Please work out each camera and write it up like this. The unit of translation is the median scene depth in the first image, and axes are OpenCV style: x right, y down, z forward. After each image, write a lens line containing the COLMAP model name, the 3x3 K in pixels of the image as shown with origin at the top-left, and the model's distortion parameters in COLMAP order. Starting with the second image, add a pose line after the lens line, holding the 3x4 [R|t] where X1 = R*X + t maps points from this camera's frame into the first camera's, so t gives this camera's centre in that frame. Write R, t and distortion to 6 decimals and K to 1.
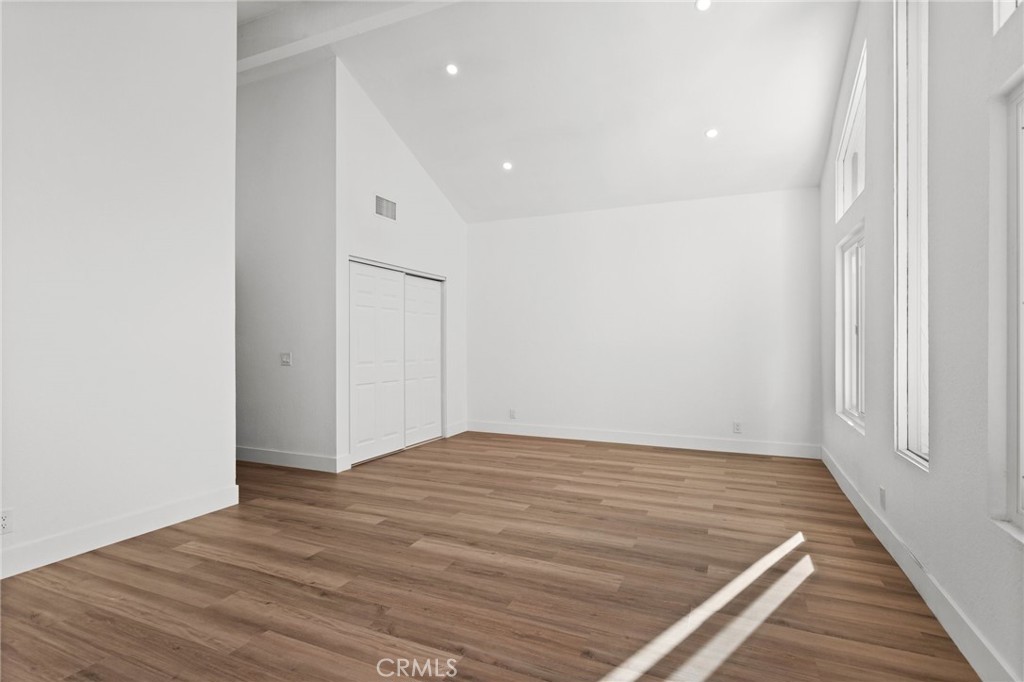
lens RADIAL K [[511.6, 0, 507.2], [0, 511.6, 343.1], [0, 0, 1]] dist [-0.002924, 0.002767]
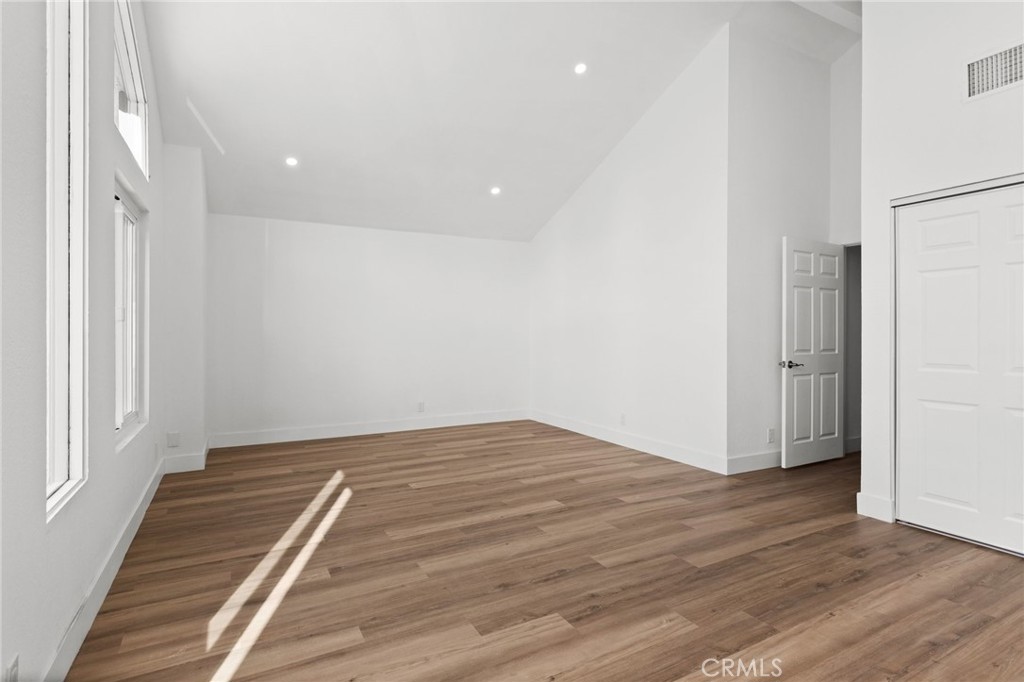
lens RADIAL K [[511.6, 0, 509.5], [0, 511.6, 335.0], [0, 0, 1]] dist [-0.002924, 0.002767]
pose [[-0.602032, 0.001901, -0.798470, 0.924879], [0.003347, 0.999994, -0.000143, 0.003655], [0.798465, -0.002758, -0.602035, 1.796480]]
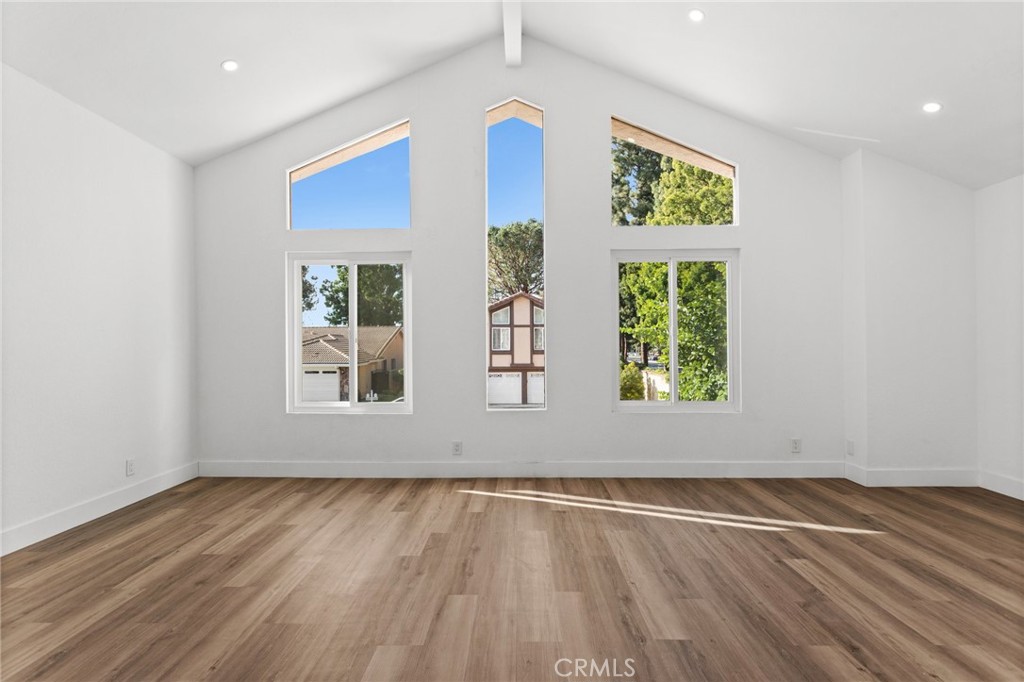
lens RADIAL K [[511.6, 0, 511.3], [0, 511.6, 341.6], [0, 0, 1]] dist [-0.002924, 0.002767]
pose [[-0.401476, 0.006698, 0.915845, -0.792231], [0.001887, 0.999977, -0.006487, 0.000902], [-0.915868, -0.000876, -0.401479, 1.627332]]
